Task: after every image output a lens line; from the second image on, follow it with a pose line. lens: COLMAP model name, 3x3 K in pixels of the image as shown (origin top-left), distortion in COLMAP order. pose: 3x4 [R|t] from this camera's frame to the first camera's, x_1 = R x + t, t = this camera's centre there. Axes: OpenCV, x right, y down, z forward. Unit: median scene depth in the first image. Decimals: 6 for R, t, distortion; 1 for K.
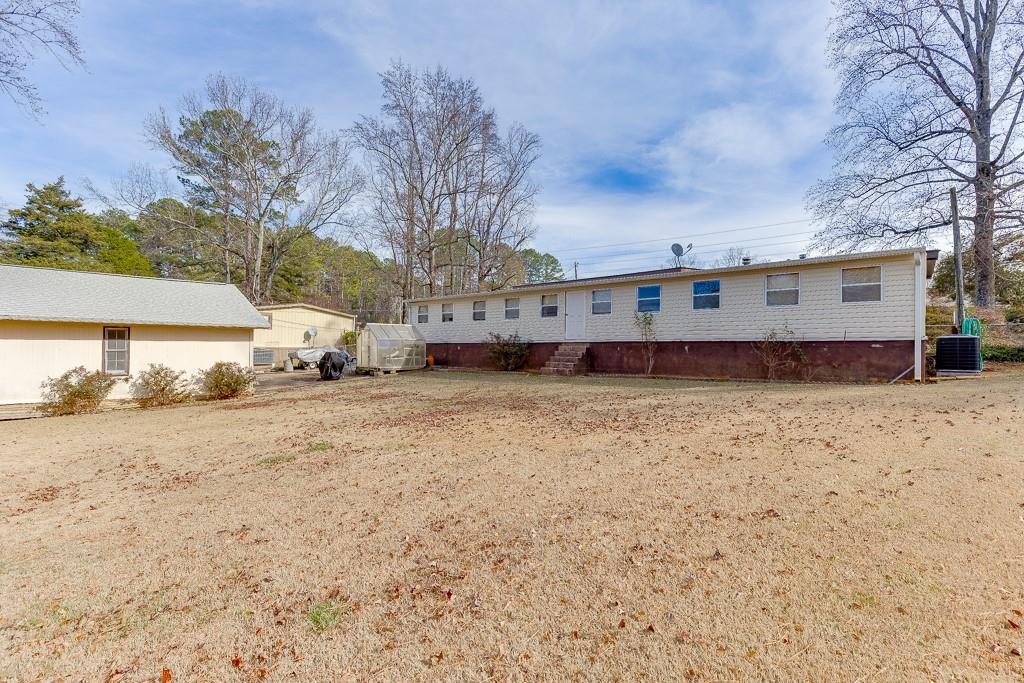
lens RADIAL K [[455.2, 0, 510.4], [0, 455.2, 343.4], [0, 0, 1]] dist [0.004055, -0.001223]
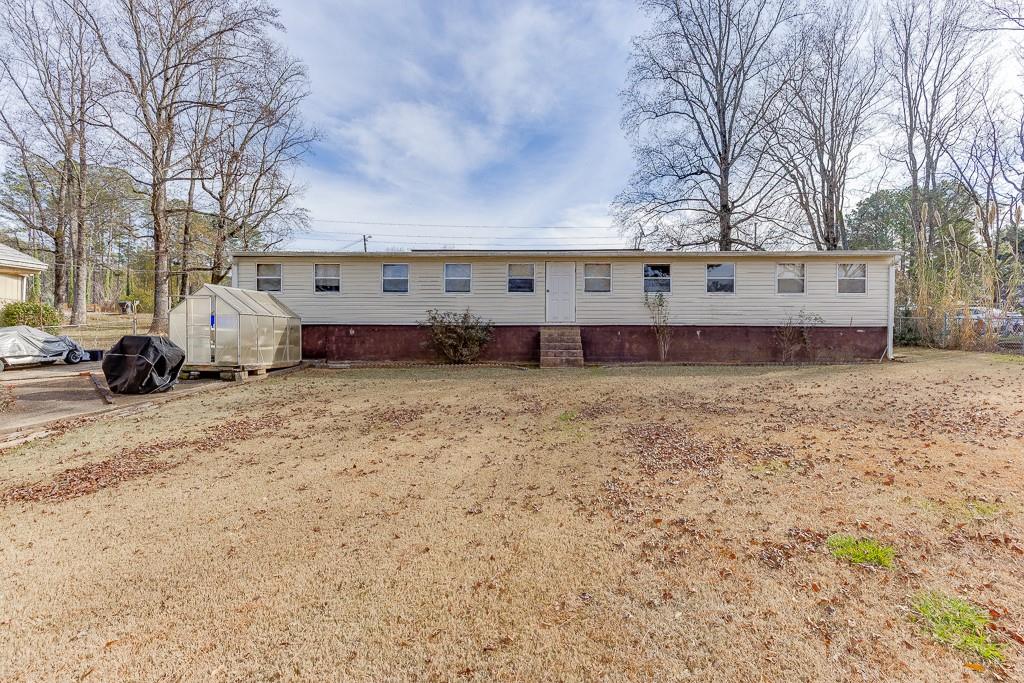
lens RADIAL K [[455.2, 0, 518.4], [0, 455.2, 373.3], [0, 0, 1]] dist [0.004055, -0.001223]
pose [[0.789098, -0.045095, 0.612610, -0.411610], [-0.008430, 0.996413, 0.084205, 0.014334], [-0.614210, -0.071611, 0.785887, 0.388948]]
